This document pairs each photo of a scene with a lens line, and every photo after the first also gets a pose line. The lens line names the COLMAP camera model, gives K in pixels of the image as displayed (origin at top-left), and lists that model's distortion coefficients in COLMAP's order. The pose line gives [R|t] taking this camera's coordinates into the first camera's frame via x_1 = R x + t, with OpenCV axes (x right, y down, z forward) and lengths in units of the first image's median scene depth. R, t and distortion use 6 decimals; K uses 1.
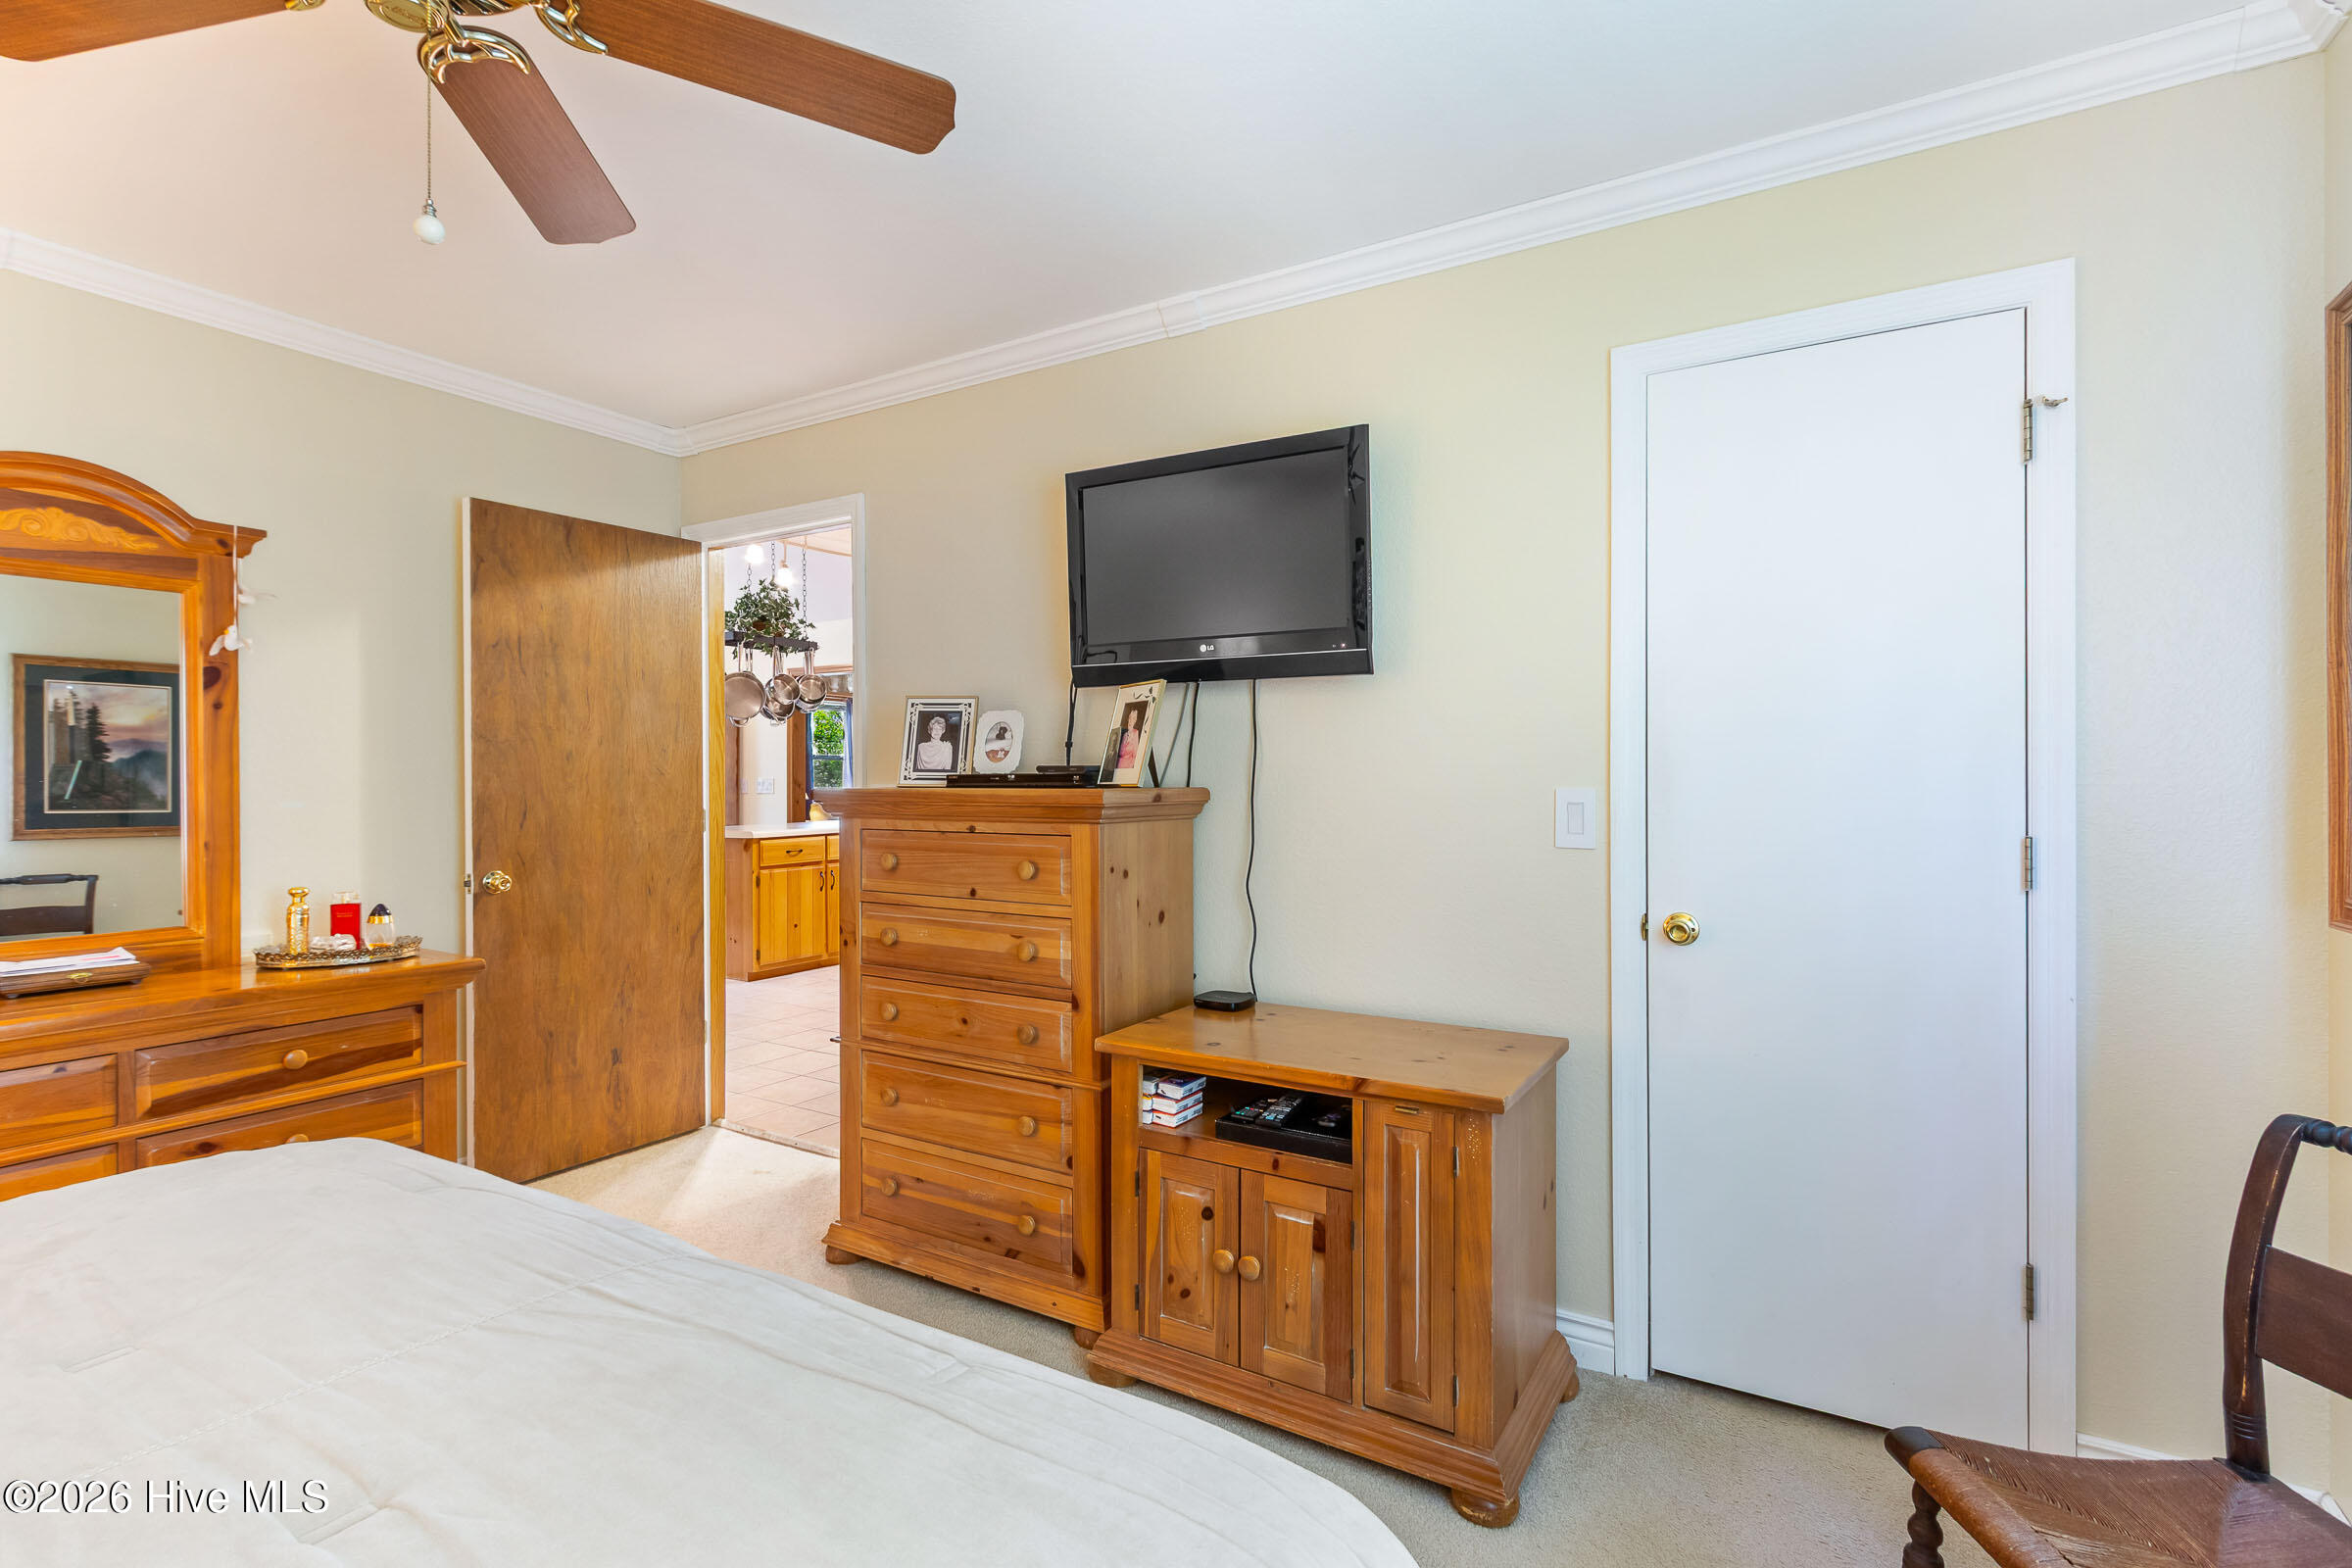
lens RADIAL K [[1110.1, 0, 1142.7], [0, 1110.1, 786.4], [0, 0, 1]] dist [0.008803, -0.000926]
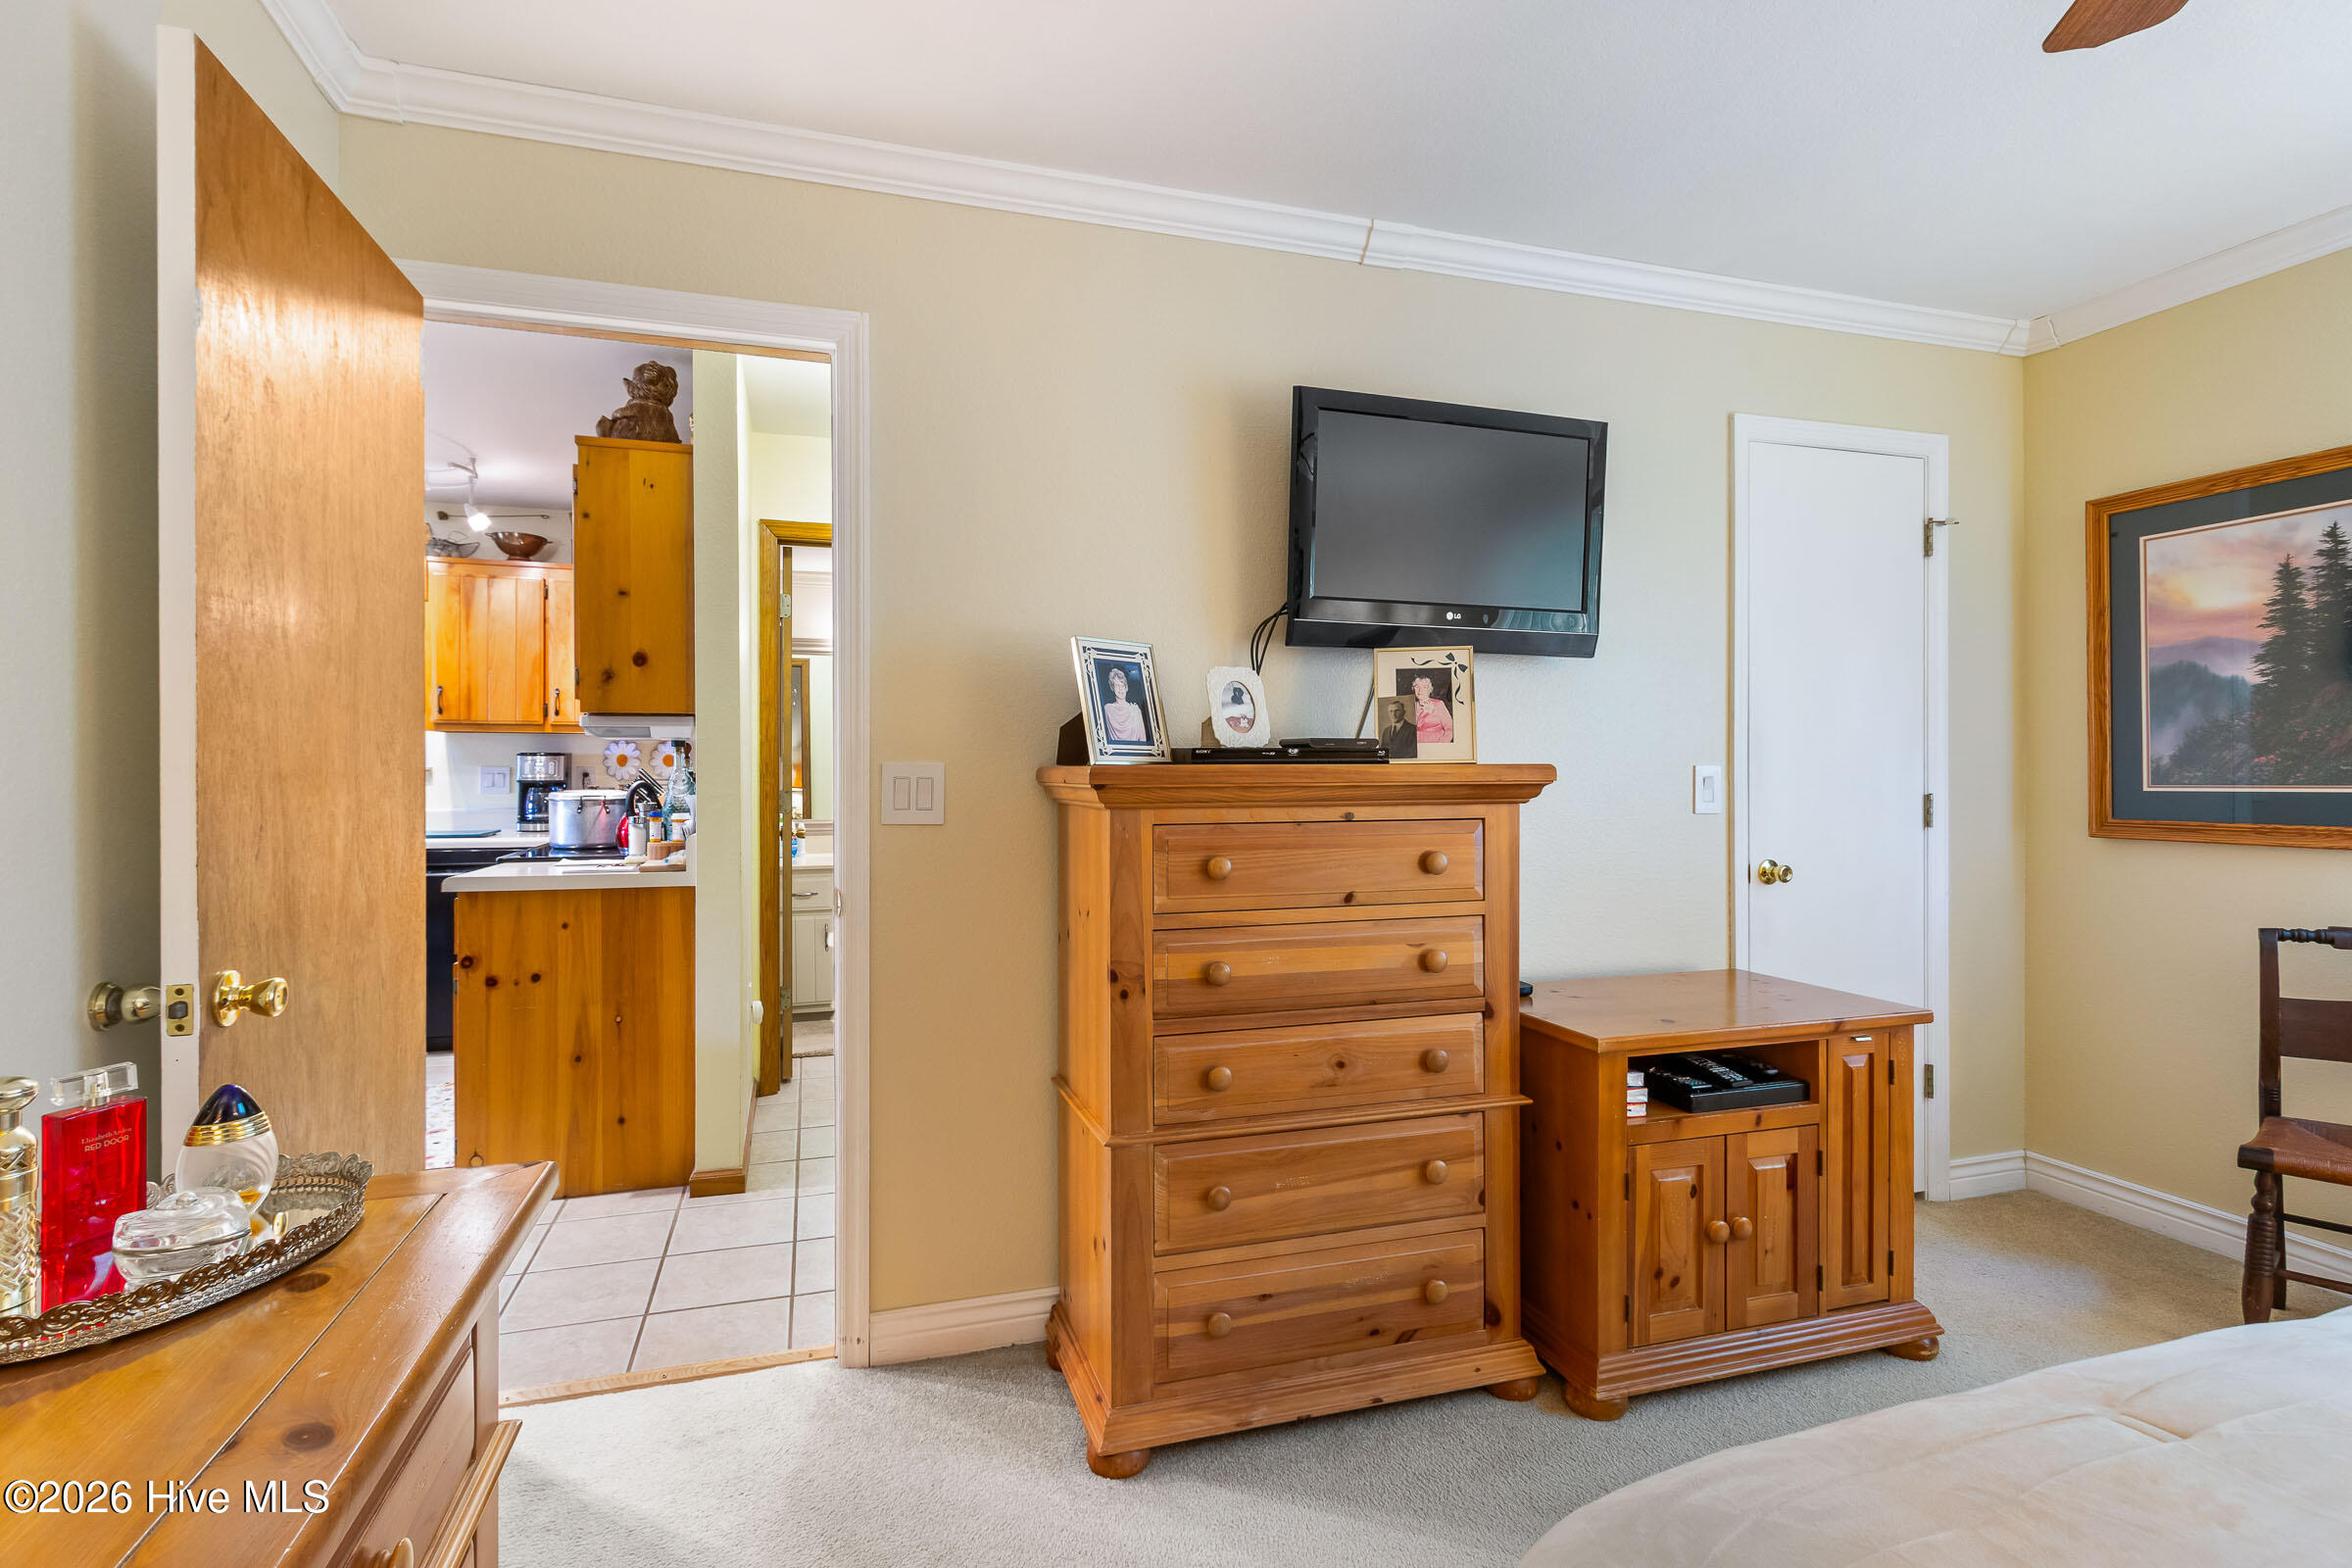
lens RADIAL K [[1104.2, 0, 1156.8], [0, 1104.2, 772.5], [0, 0, 1]] dist [0.017007, -0.009091]
pose [[0.653766, -0.004066, 0.756686, -0.841770], [0.007139, 0.999974, -0.000795, 0.006966], [-0.756663, 0.005922, 0.653778, 0.599936]]
